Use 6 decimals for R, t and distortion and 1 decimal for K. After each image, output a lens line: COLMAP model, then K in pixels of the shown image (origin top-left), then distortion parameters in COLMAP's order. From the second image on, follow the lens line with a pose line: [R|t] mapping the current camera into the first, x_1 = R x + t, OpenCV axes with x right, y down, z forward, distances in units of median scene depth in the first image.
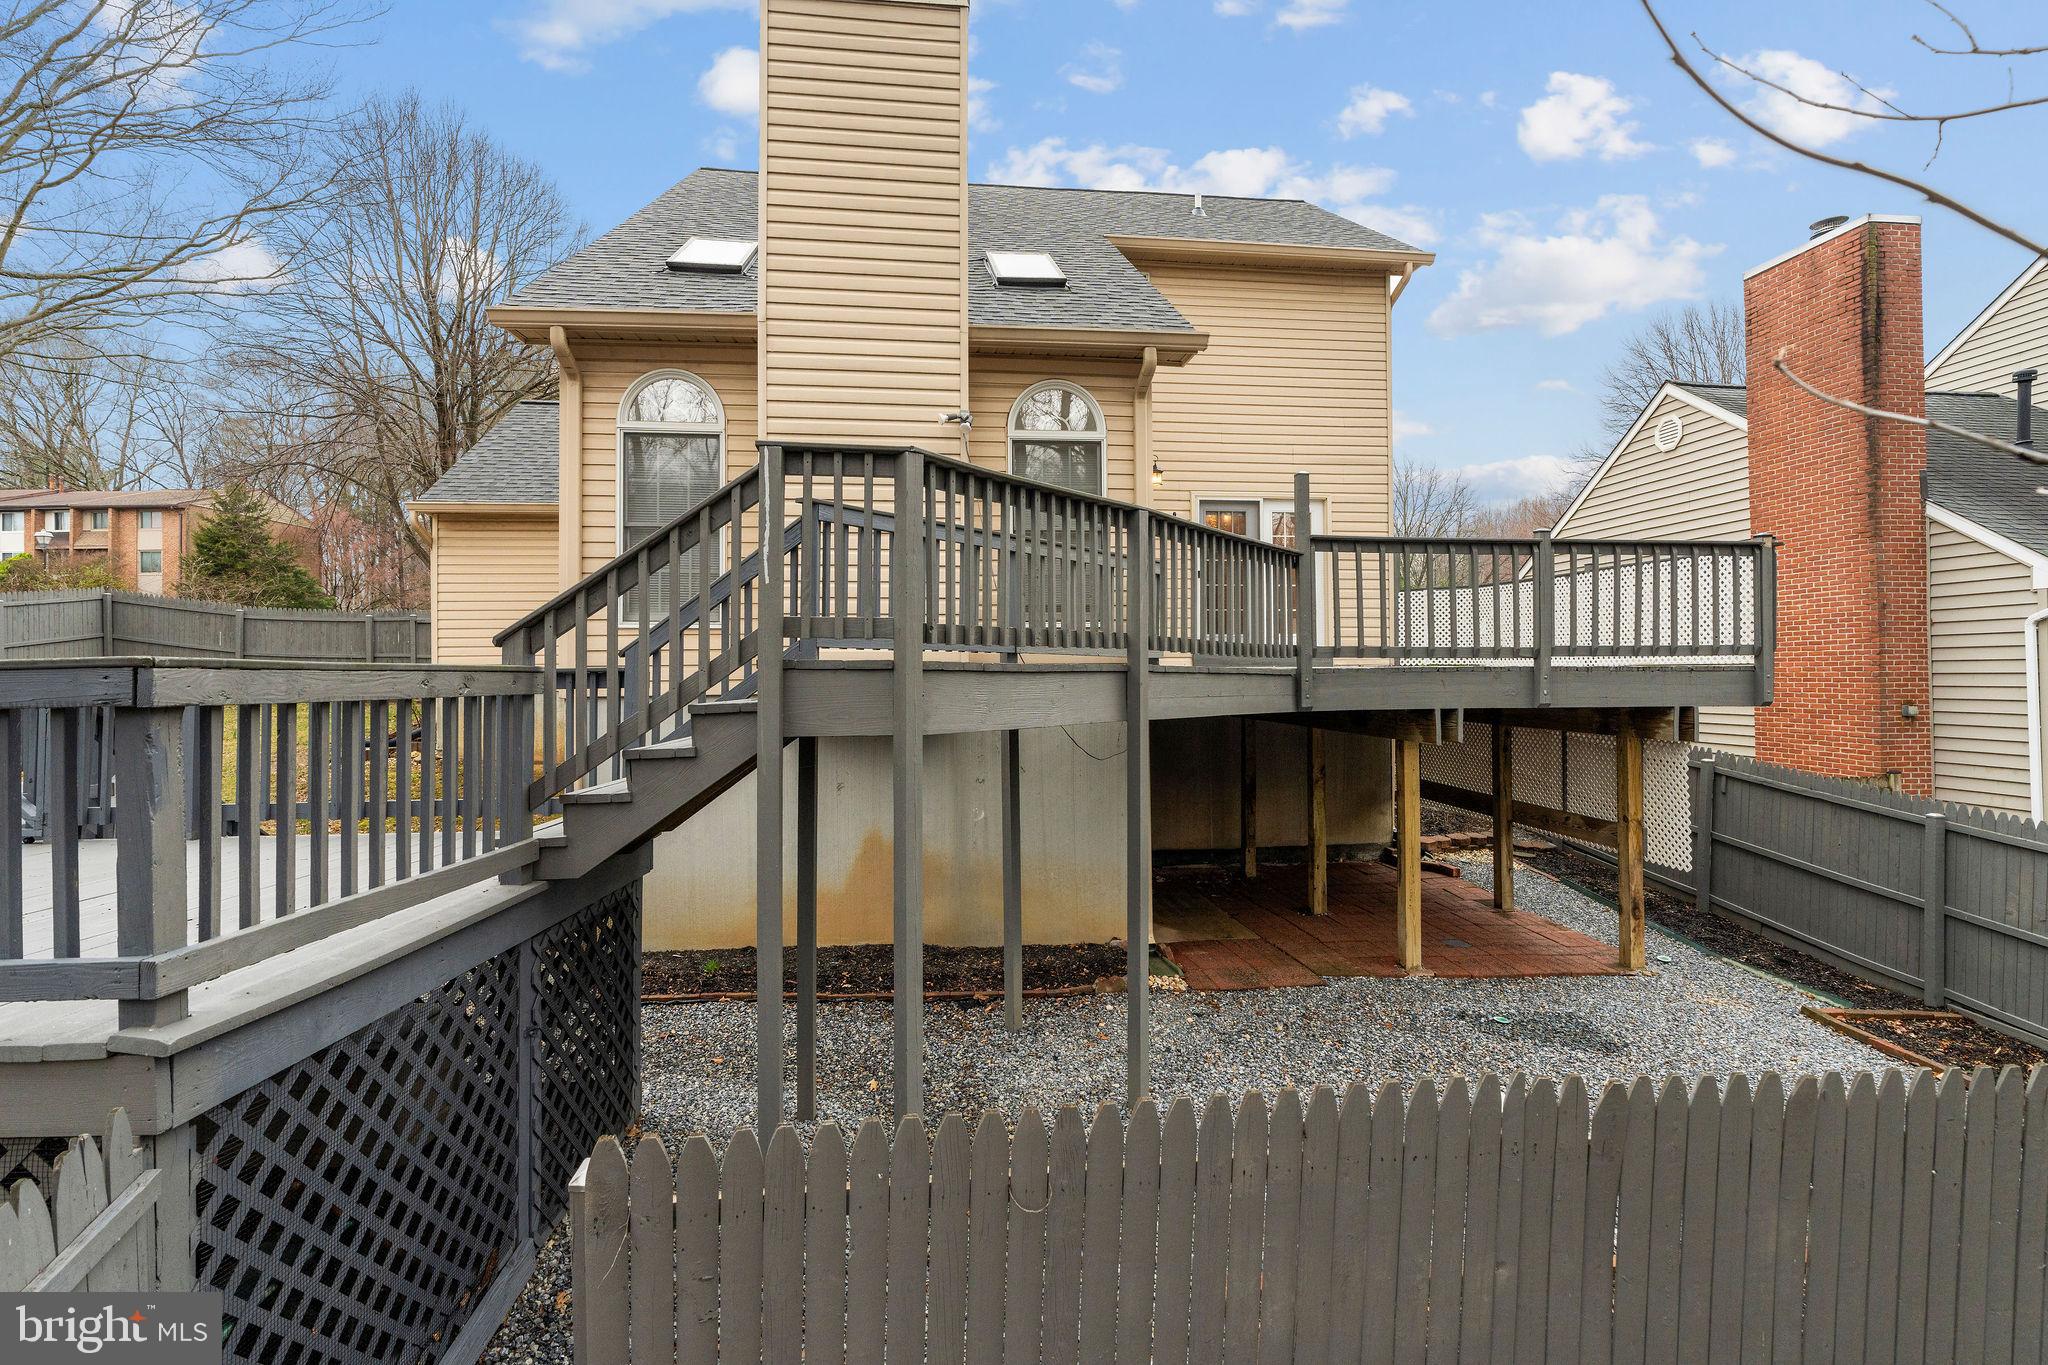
lens RADIAL K [[928.6, 0, 1029.0], [0, 928.6, 664.0], [0, 0, 1]] dist [-0.000647, -0.000622]
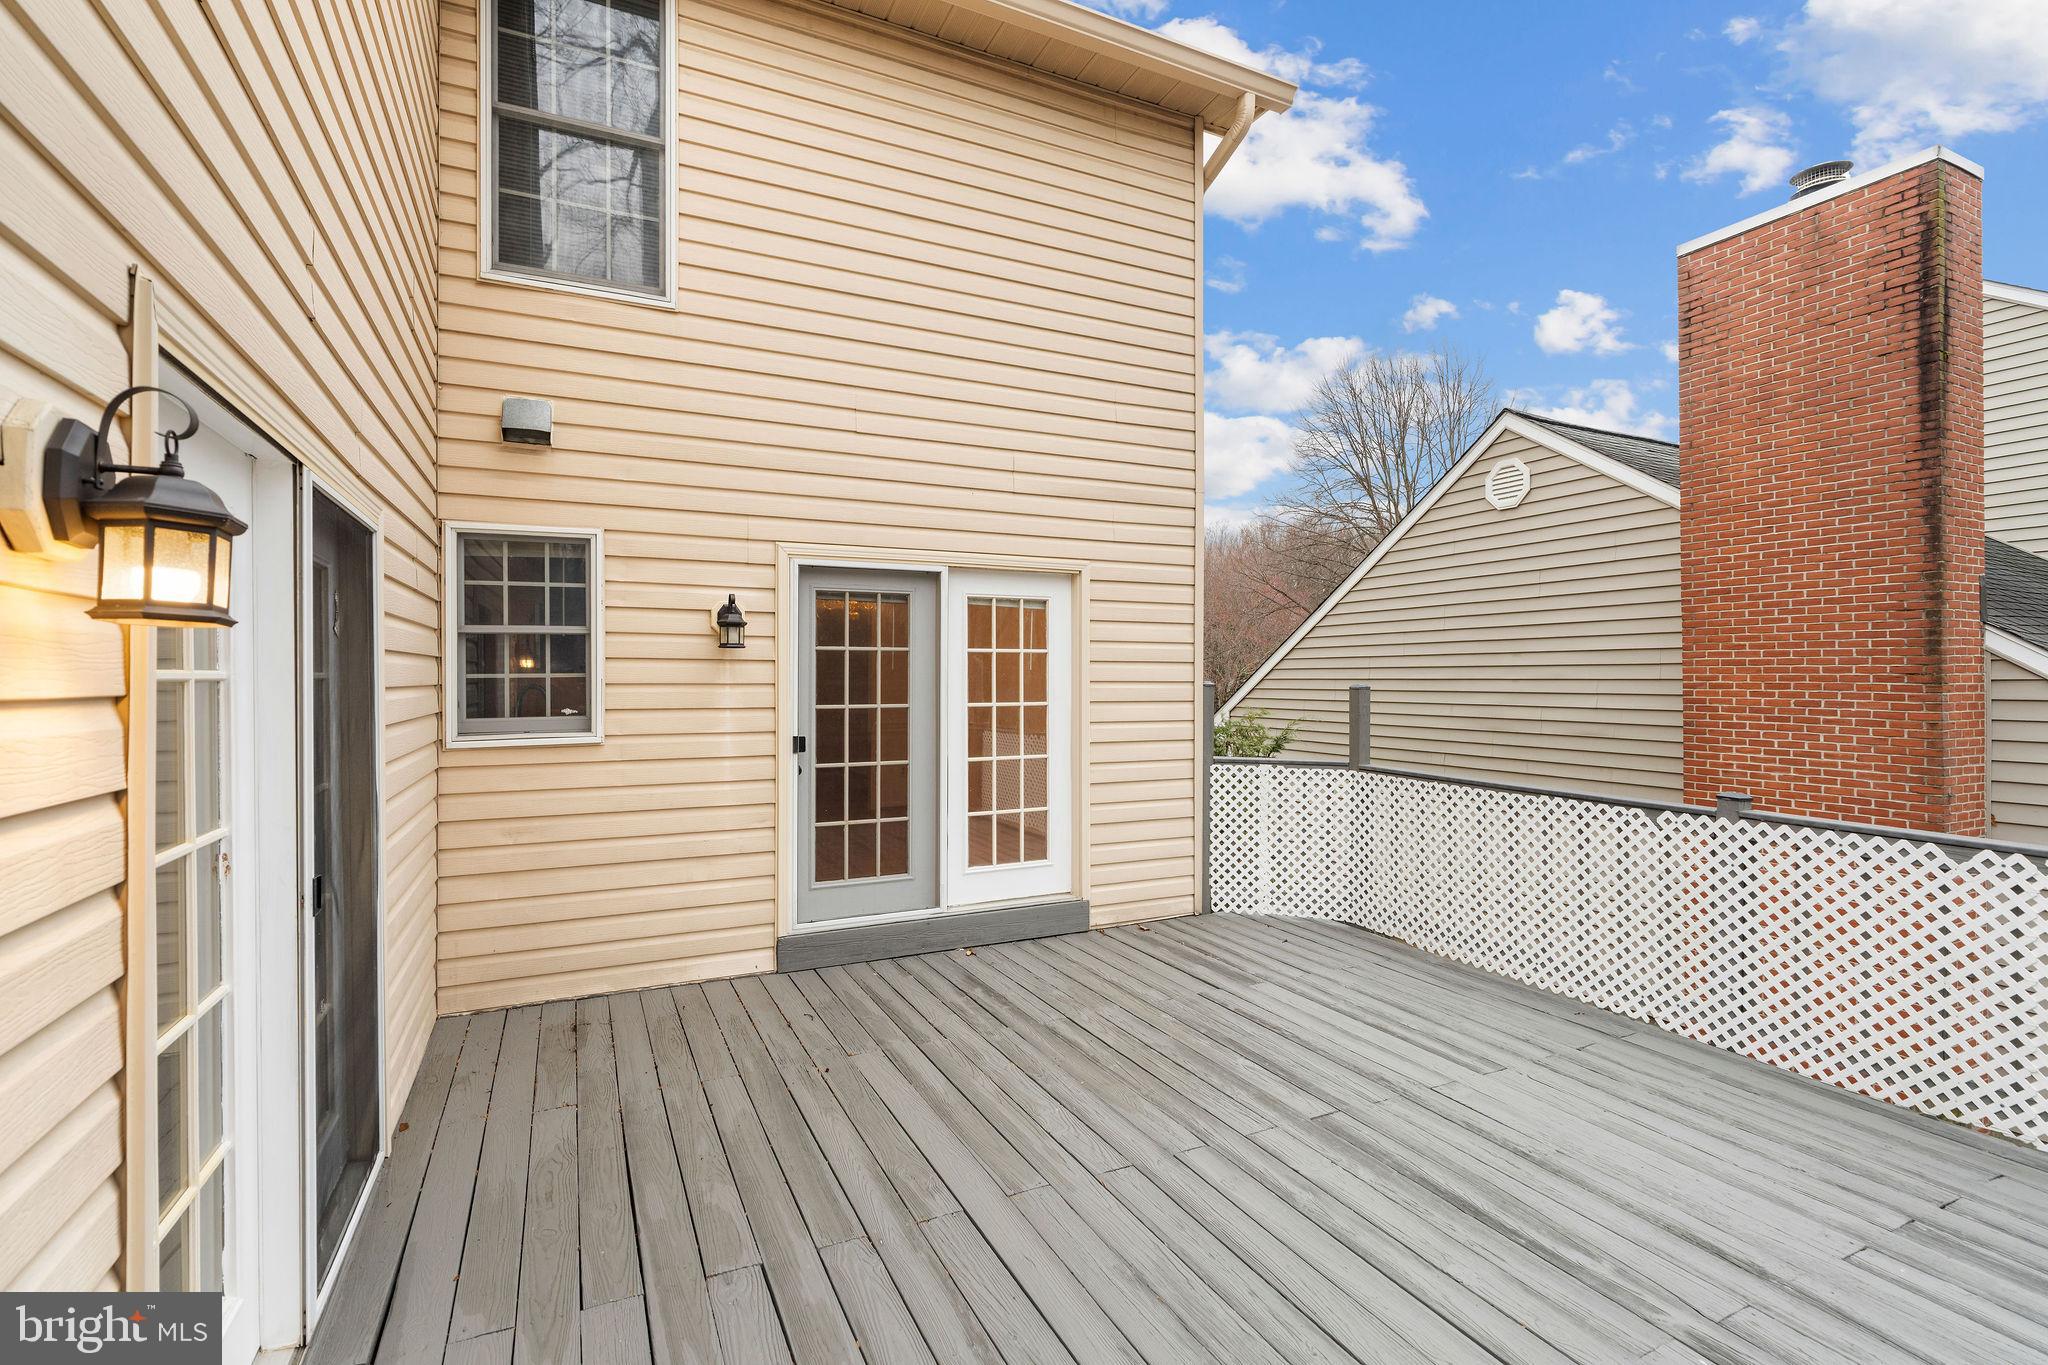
lens RADIAL K [[928.6, 0, 1016.6], [0, 928.6, 668.3], [0, 0, 1]] dist [-0.000647, -0.000622]
pose [[0.949802, 0.010846, 0.312665, 0.143277], [-0.008826, 0.999930, -0.007875, -0.125211], [-0.312728, 0.004720, 0.949831, 0.563537]]
